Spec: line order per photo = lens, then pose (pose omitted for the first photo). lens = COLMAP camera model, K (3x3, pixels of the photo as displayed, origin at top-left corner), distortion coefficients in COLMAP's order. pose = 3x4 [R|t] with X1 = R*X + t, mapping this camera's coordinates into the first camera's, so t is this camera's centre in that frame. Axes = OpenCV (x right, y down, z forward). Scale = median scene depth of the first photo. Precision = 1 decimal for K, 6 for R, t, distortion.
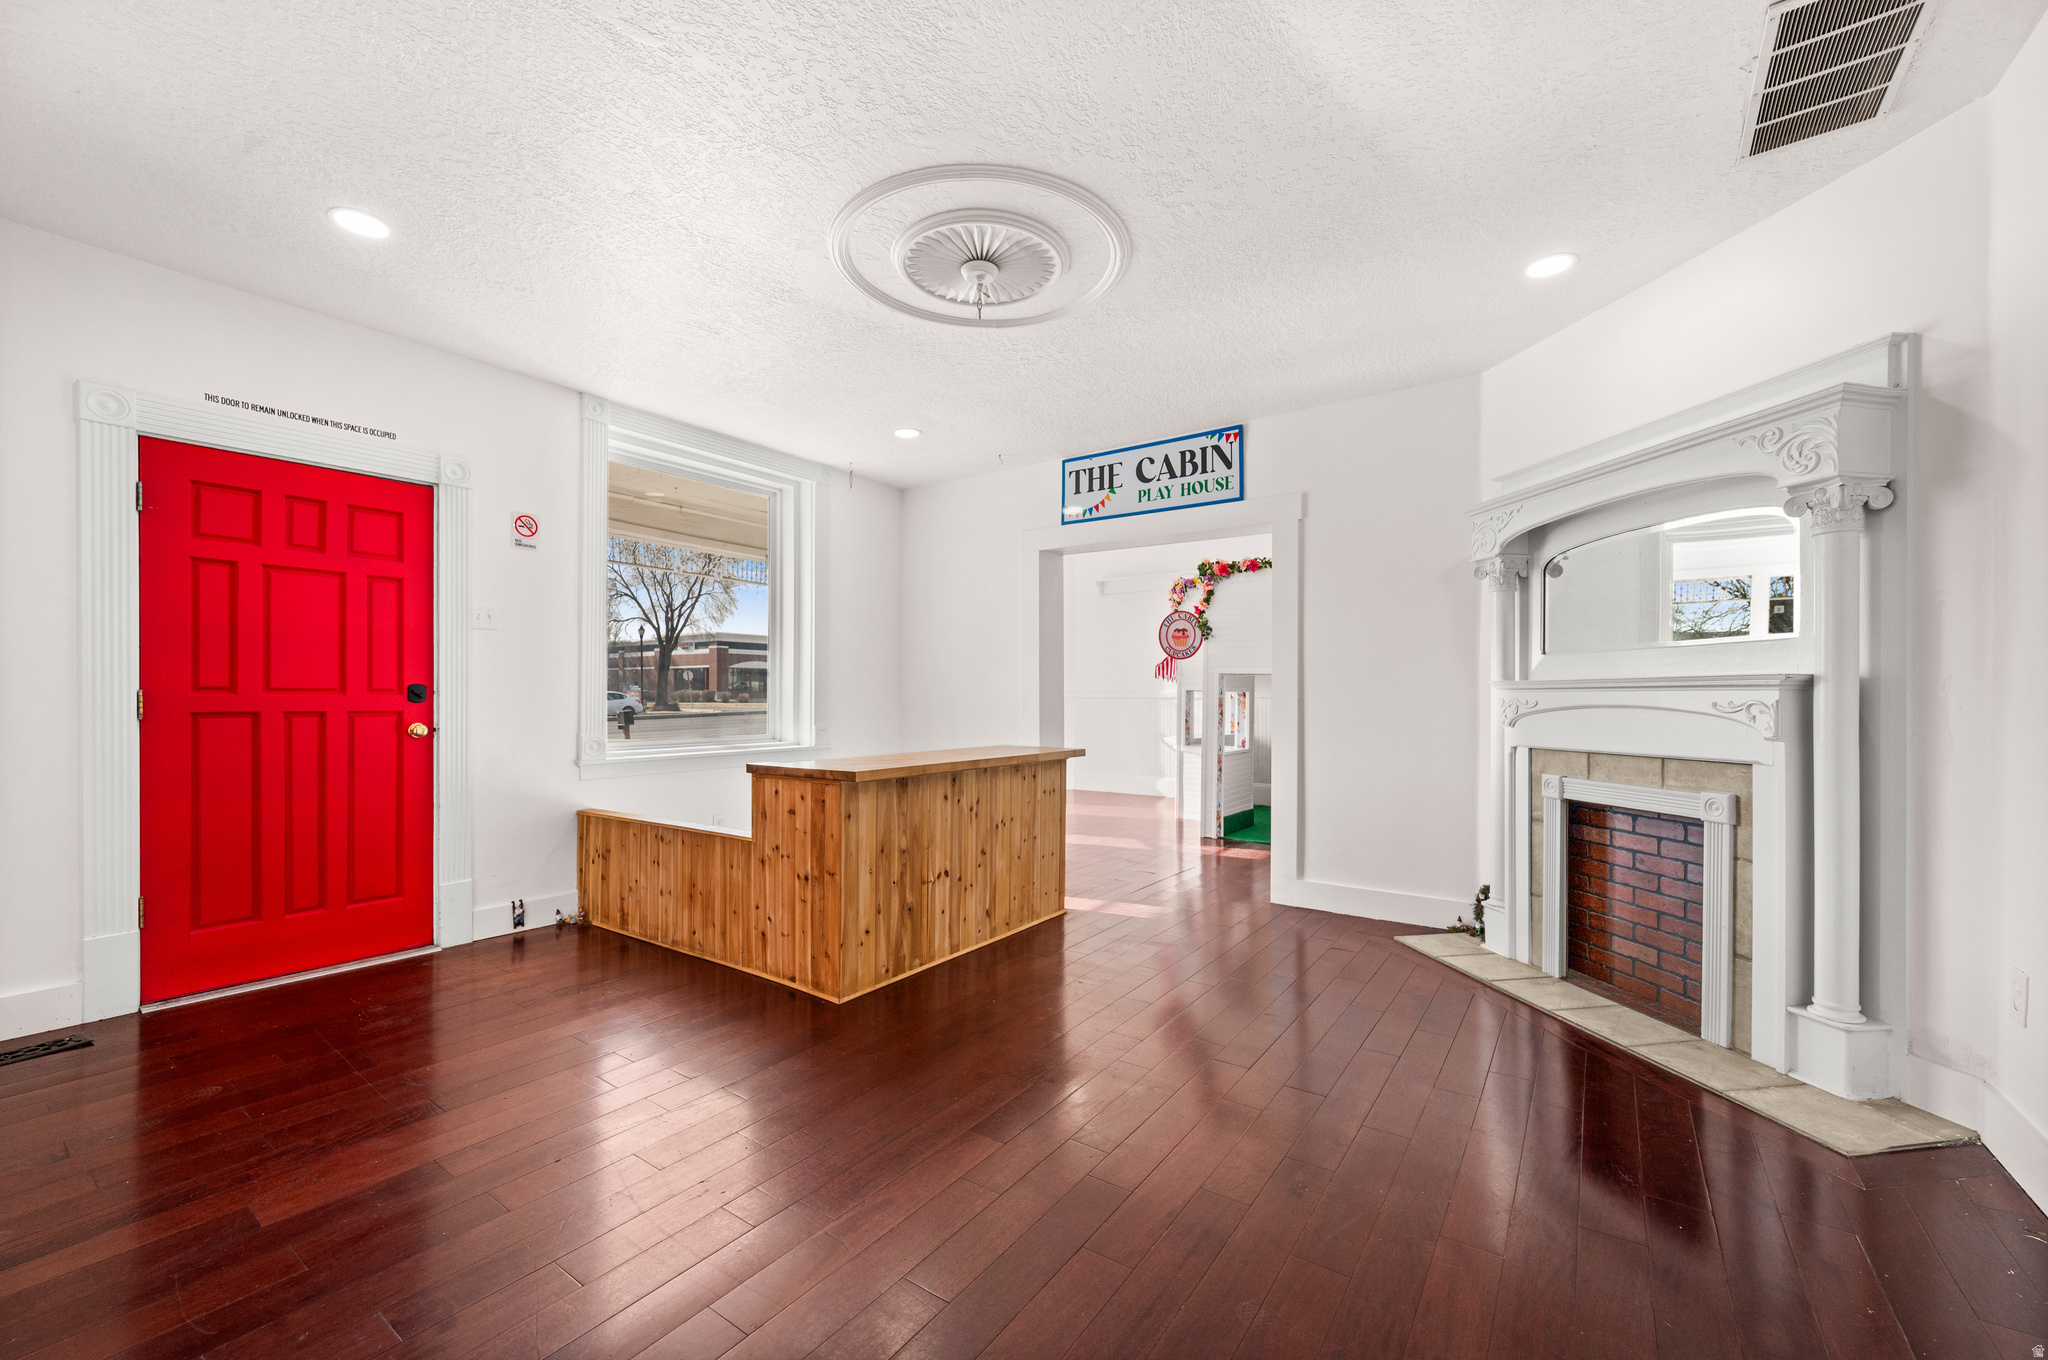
lens RADIAL K [[814.3, 0, 1025.7], [0, 814.3, 689.7], [0, 0, 1]] dist [-0.000221, 0.000018]
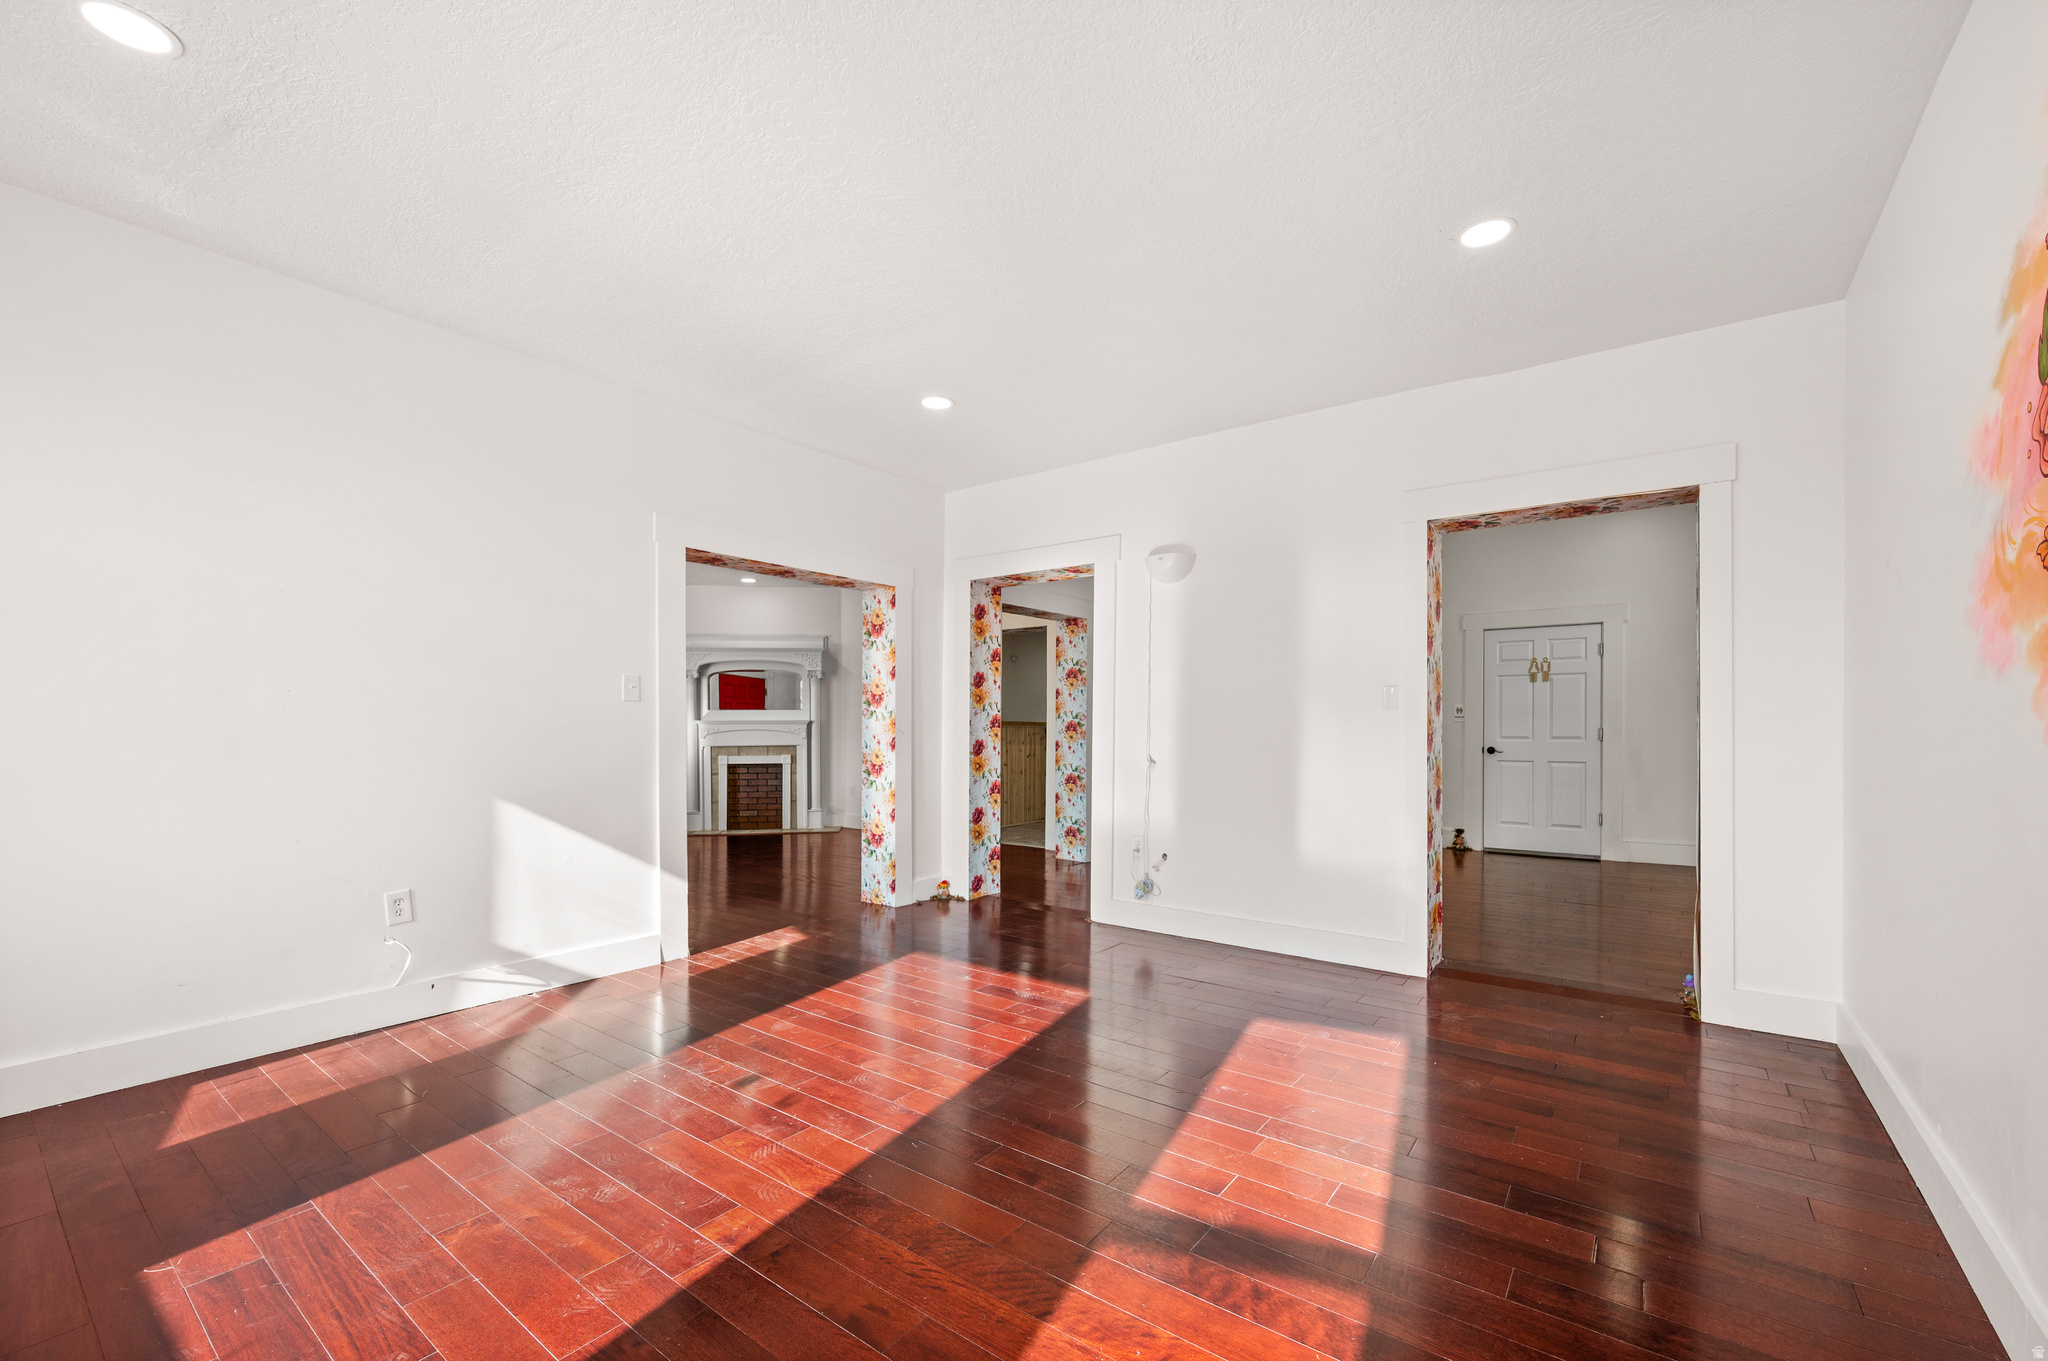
lens RADIAL K [[832.8, 0, 1039.7], [0, 832.8, 722.3], [0, 0, 1]] dist [-0.001016, -0.000053]
pose [[0.035022, 0.000735, 0.999386, -1.439789], [-0.004535, 0.999990, -0.000577, -0.006189], [-0.999376, -0.004512, 0.035025, -0.096020]]
